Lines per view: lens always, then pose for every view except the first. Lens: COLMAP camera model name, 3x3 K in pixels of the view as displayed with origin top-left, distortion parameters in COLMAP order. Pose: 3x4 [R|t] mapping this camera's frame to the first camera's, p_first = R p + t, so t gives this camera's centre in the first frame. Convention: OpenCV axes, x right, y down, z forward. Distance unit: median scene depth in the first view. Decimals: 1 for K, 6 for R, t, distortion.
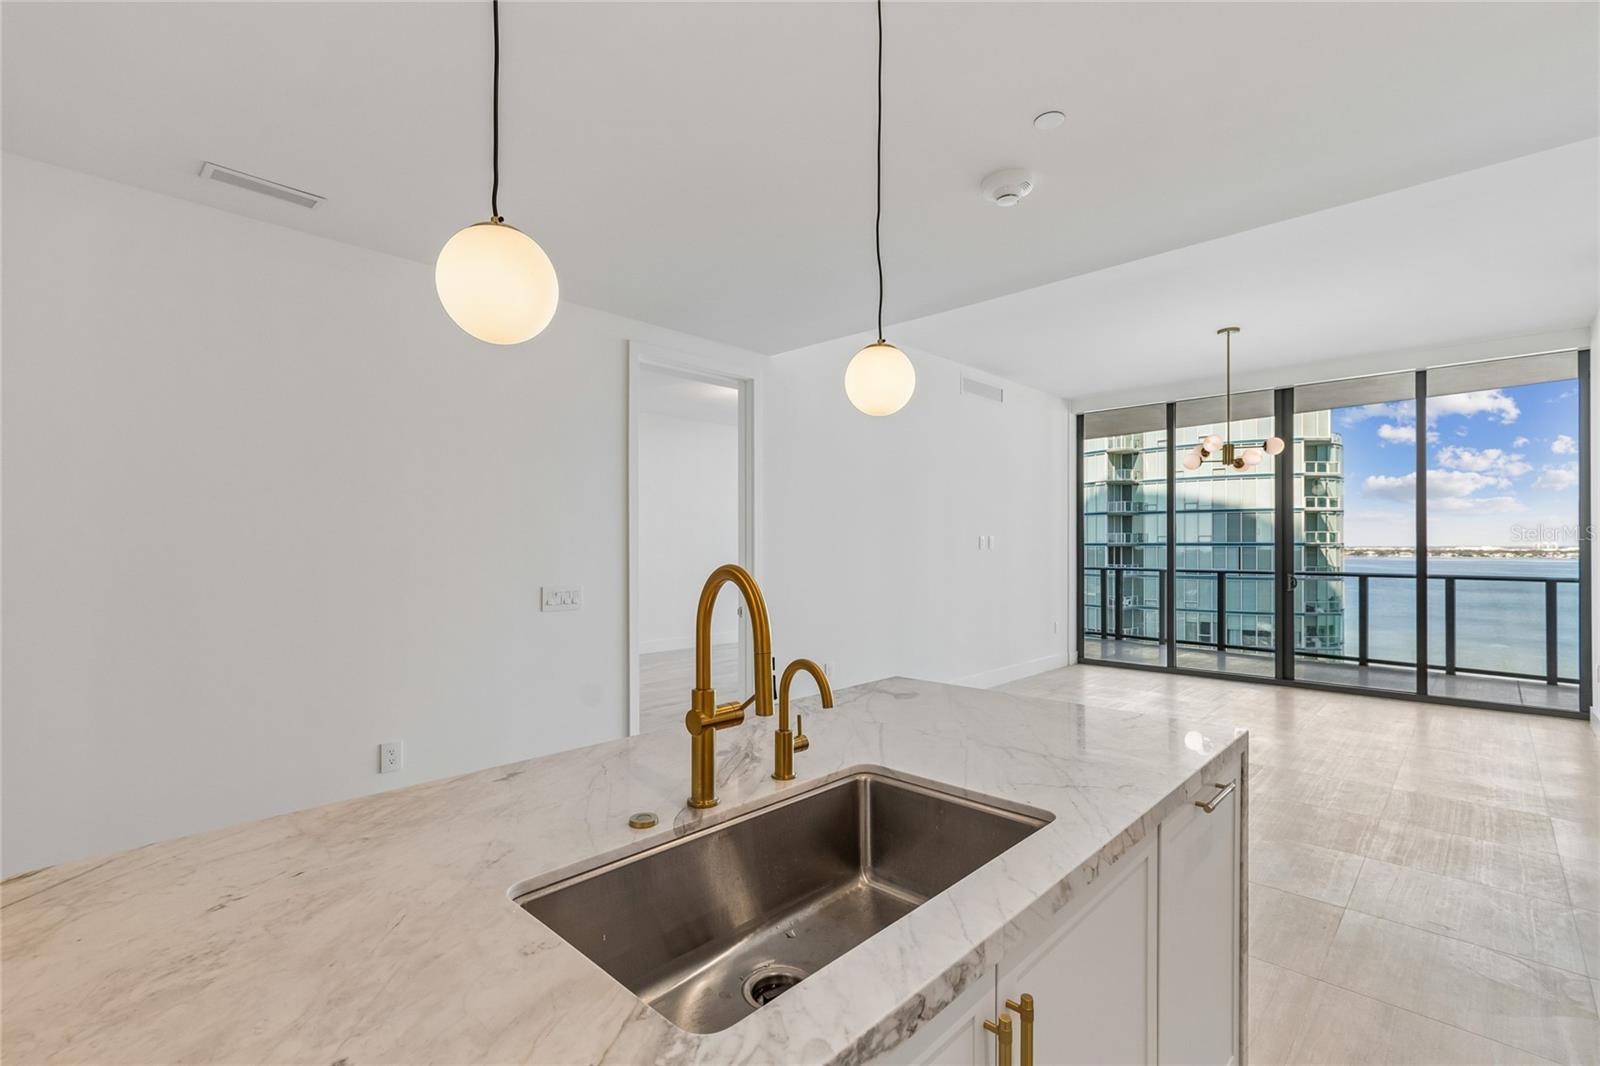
lens RADIAL K [[713.7, 0, 801.3], [0, 713.7, 537.3], [0, 0, 1]] dist [0.006137, -0.000600]
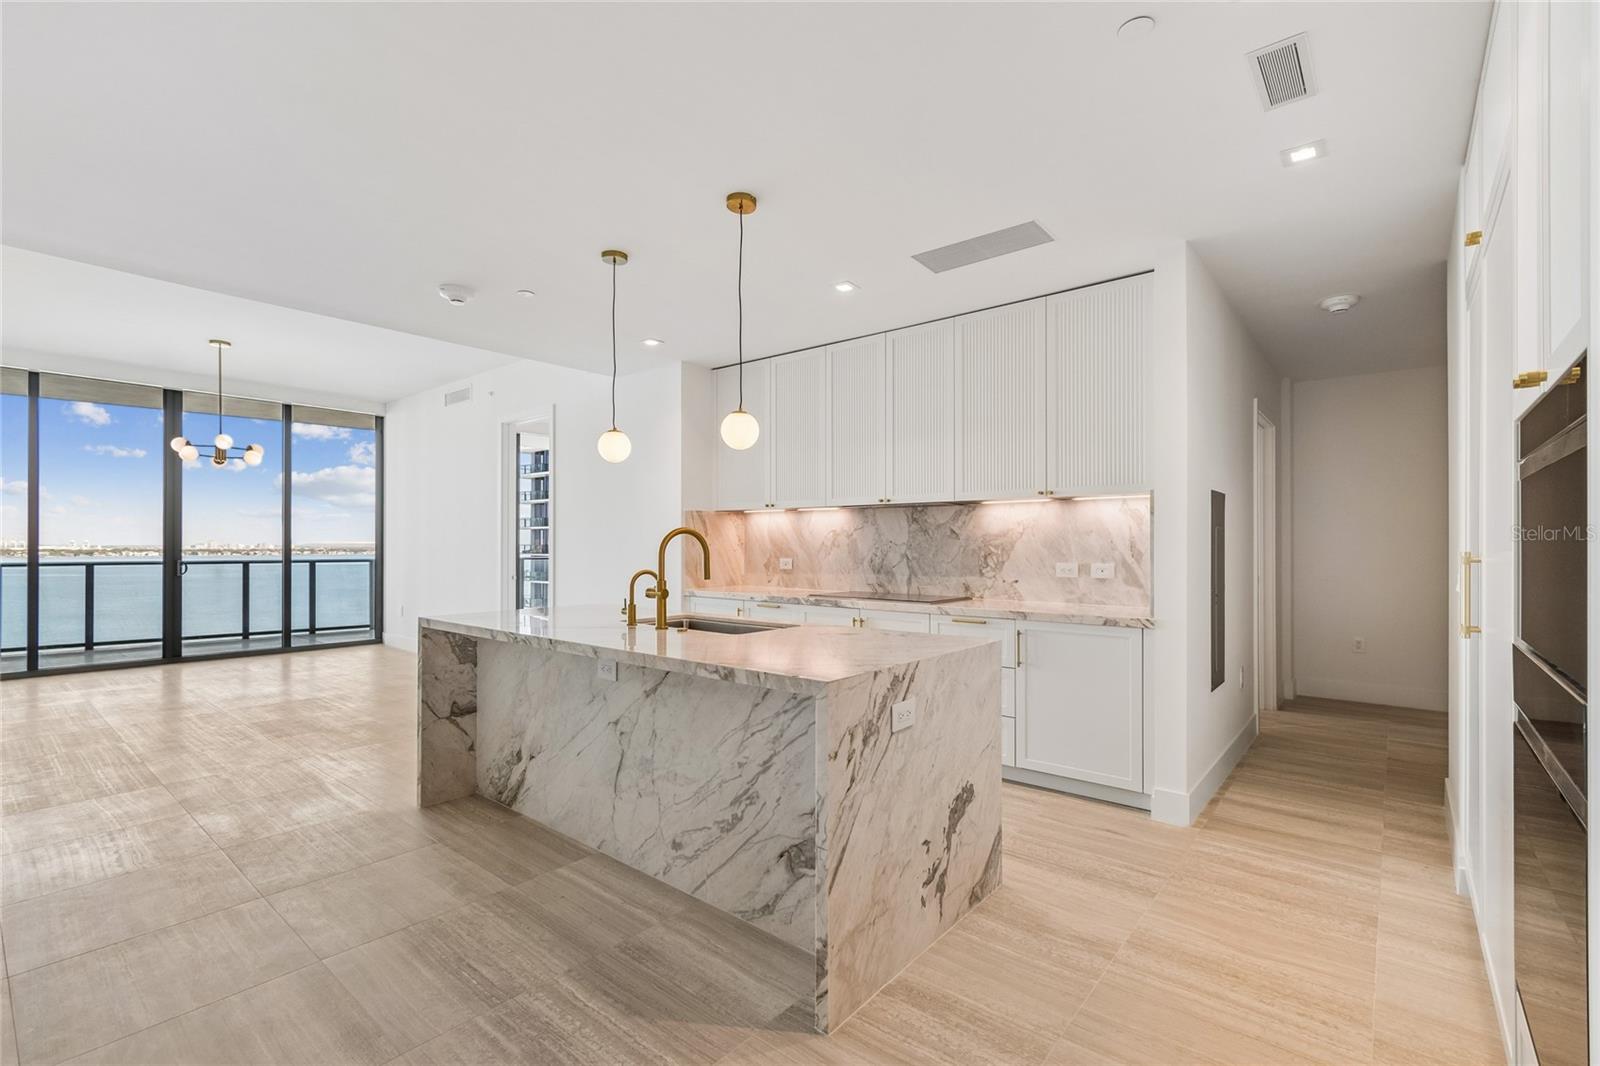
lens RADIAL K [[713.7, 0, 788.9], [0, 713.7, 539.6], [0, 0, 1]] dist [0.006137, -0.000600]
pose [[-0.059736, 0.008698, 0.998176, -0.420811], [-0.012943, 0.999871, -0.009487, 0.015008], [-0.998130, -0.013486, -0.059616, 0.120267]]
